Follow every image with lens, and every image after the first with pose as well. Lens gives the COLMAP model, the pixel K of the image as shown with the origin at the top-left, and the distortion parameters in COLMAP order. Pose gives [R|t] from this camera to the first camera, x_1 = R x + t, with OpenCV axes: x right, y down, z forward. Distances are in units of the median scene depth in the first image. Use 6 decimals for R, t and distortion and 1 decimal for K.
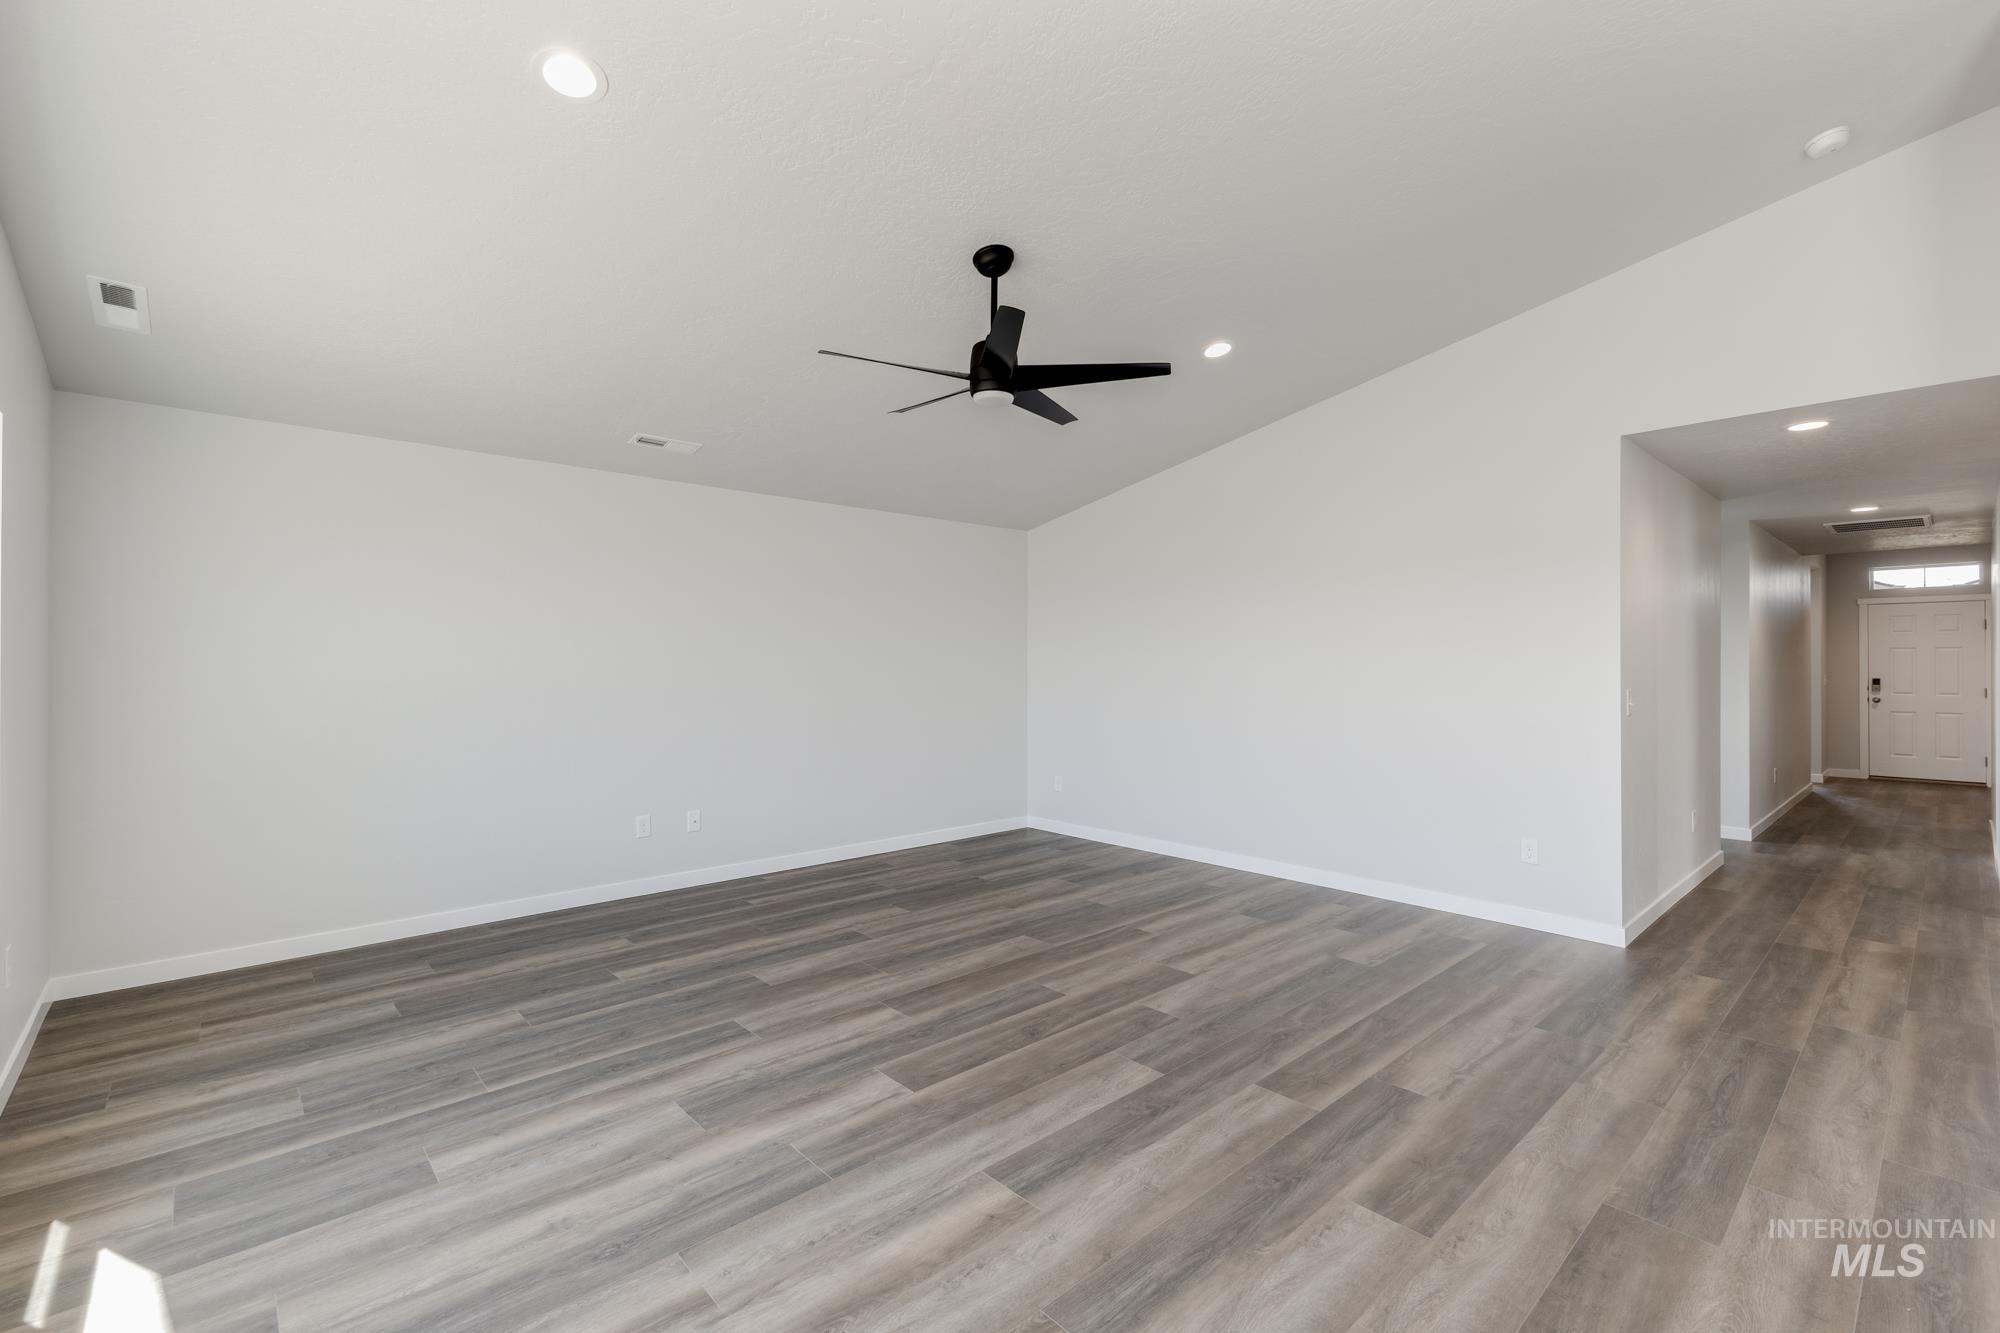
lens RADIAL K [[862.5, 0, 996.2], [0, 862.5, 663.7], [0, 0, 1]] dist [0.017130, -0.001163]
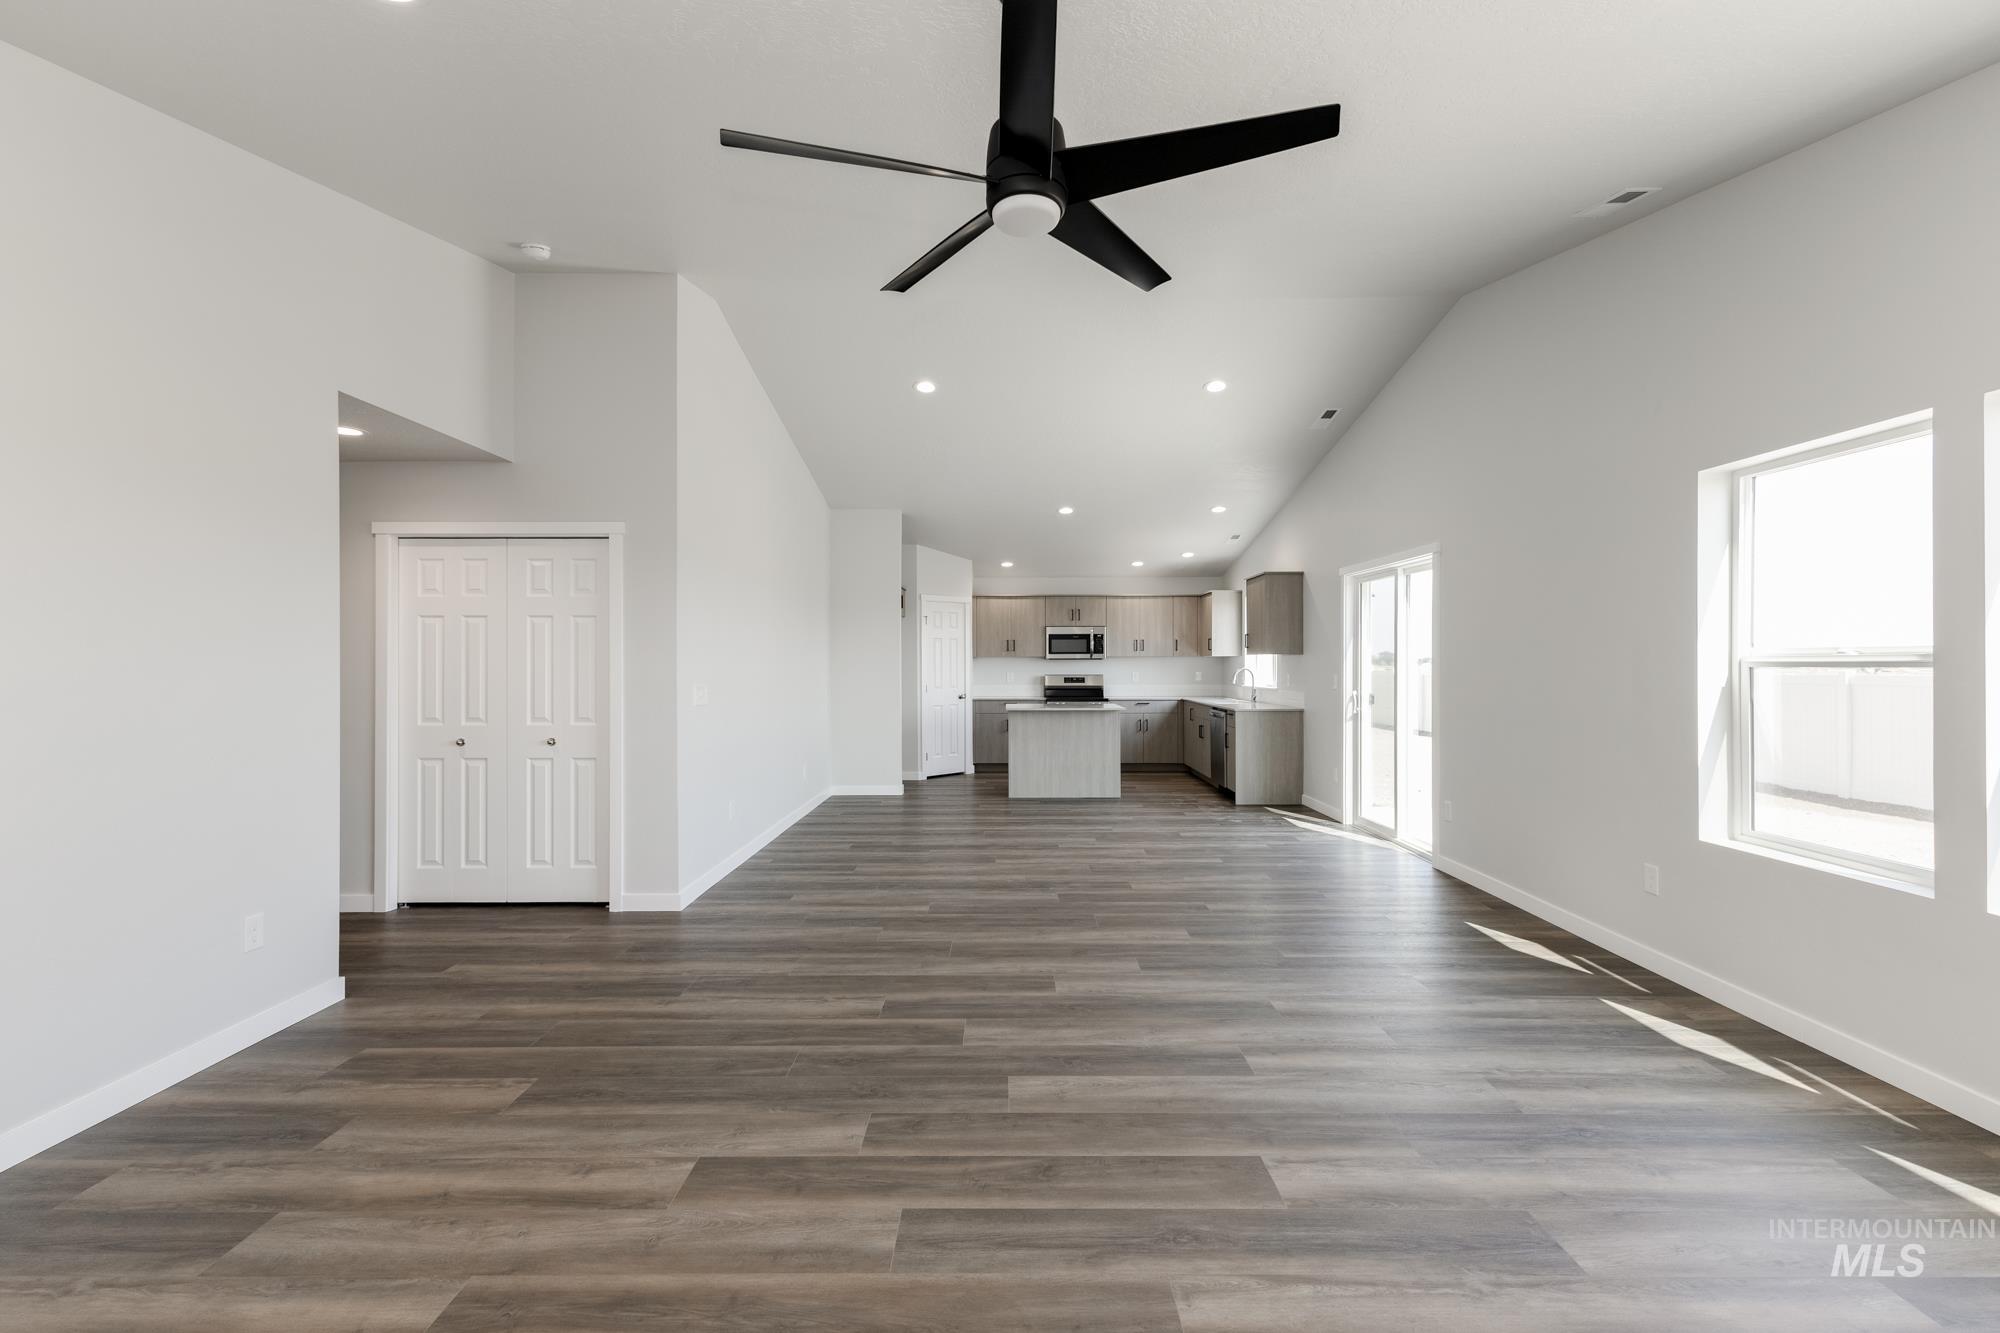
lens RADIAL K [[862.5, 0, 995.6], [0, 862.5, 663.7], [0, 0, 1]] dist [0.017130, -0.001163]
pose [[-0.732505, 0.002801, 0.680756, -0.360131], [0.001677, 0.999996, -0.002309, 0.002939], [-0.680760, -0.000550, -0.732506, 1.325241]]
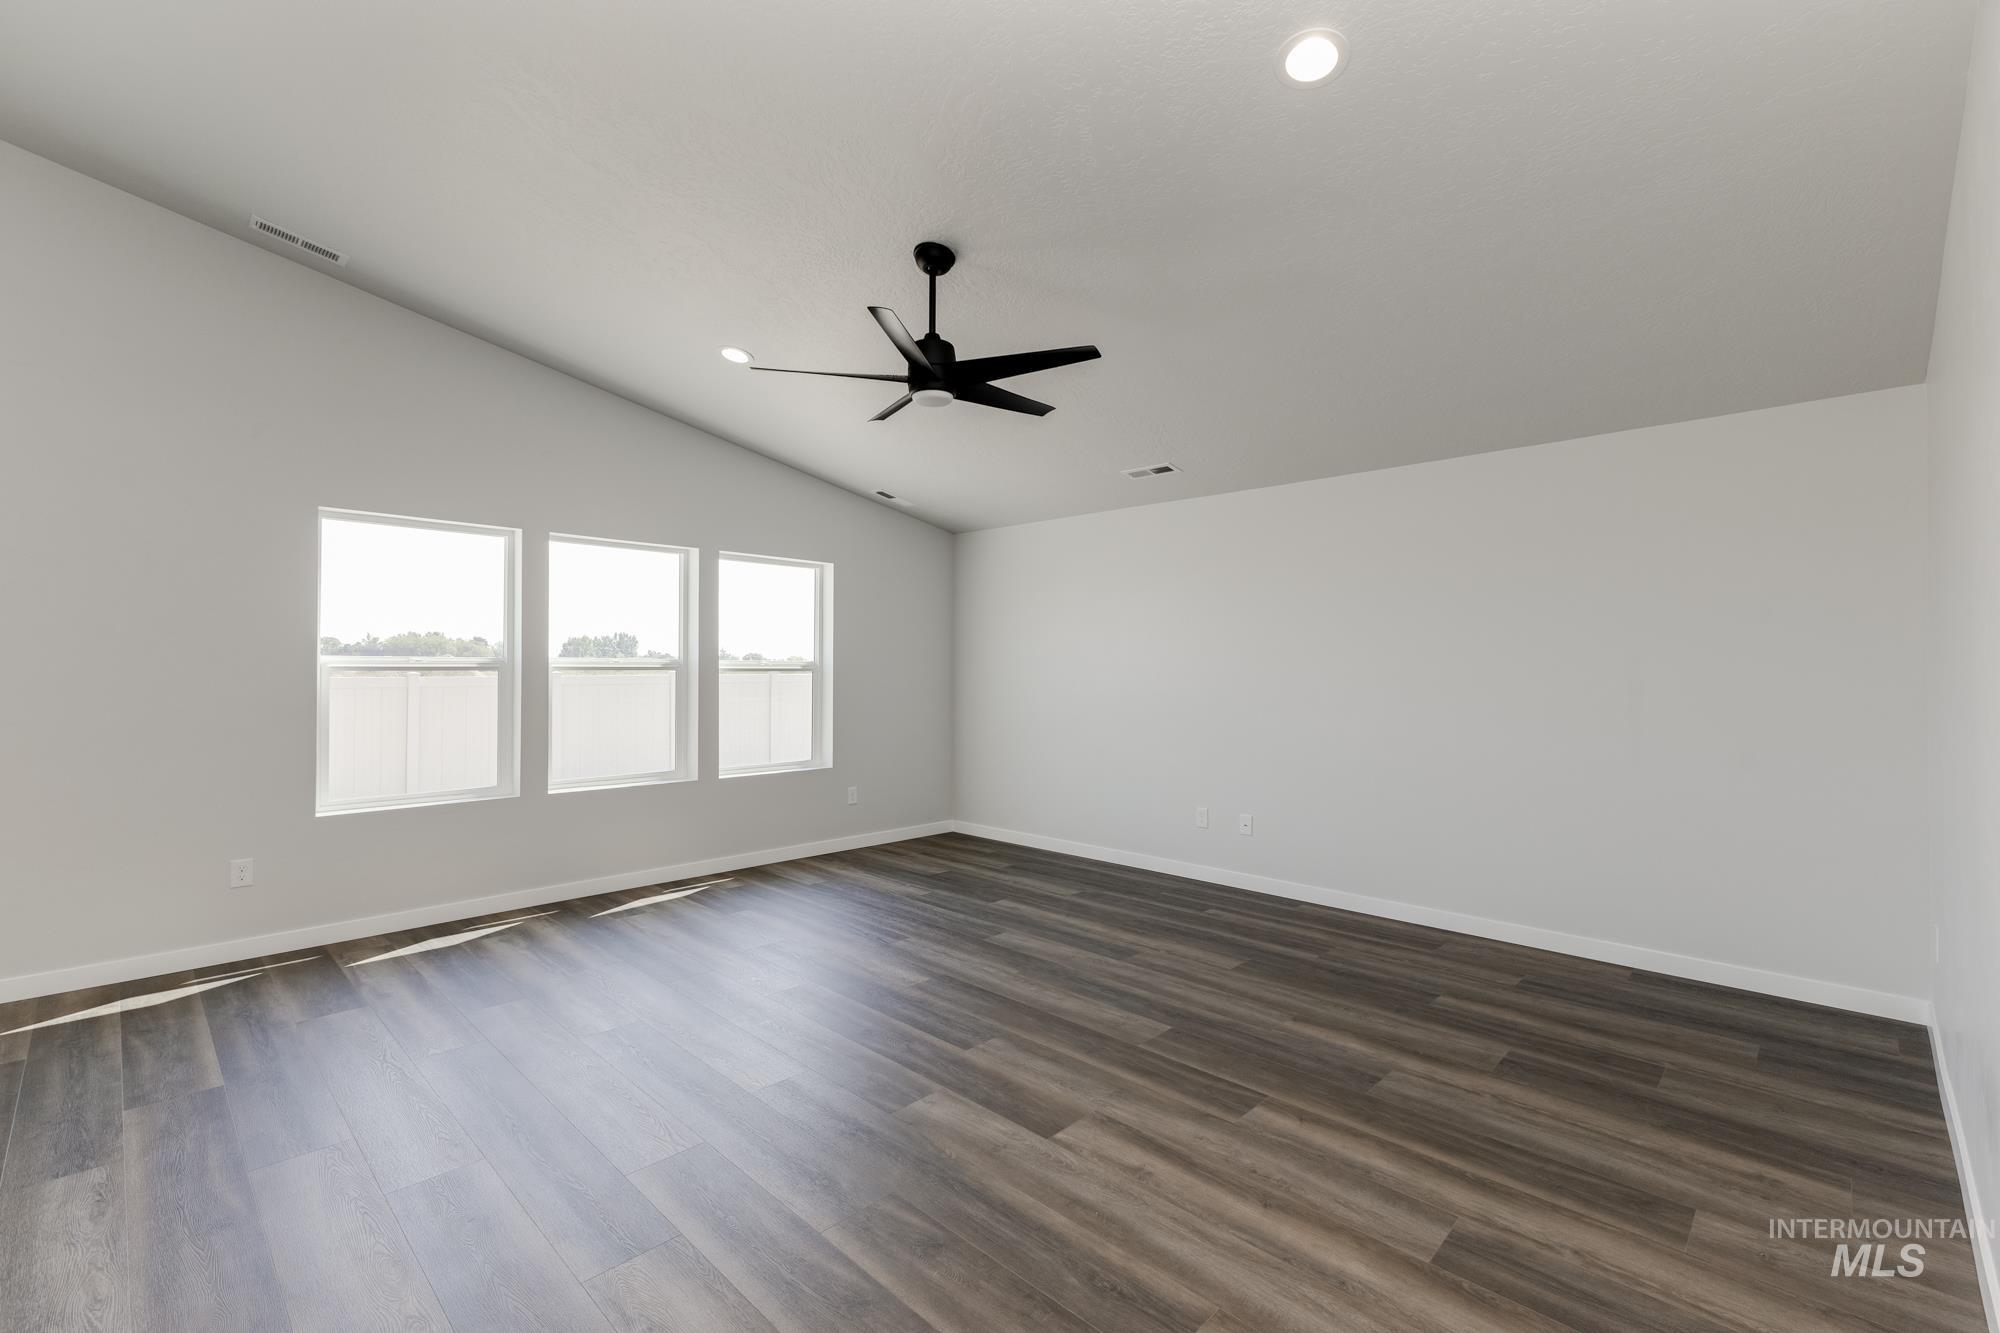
lens RADIAL K [[862.5, 0, 1002.7], [0, 862.5, 671.0], [0, 0, 1]] dist [0.017130, -0.001163]
pose [[0.058082, 0.001784, -0.998310, 0.894836], [0.001970, 0.999996, 0.001902, 0.002752], [0.998310, -0.002077, 0.058079, 0.934281]]
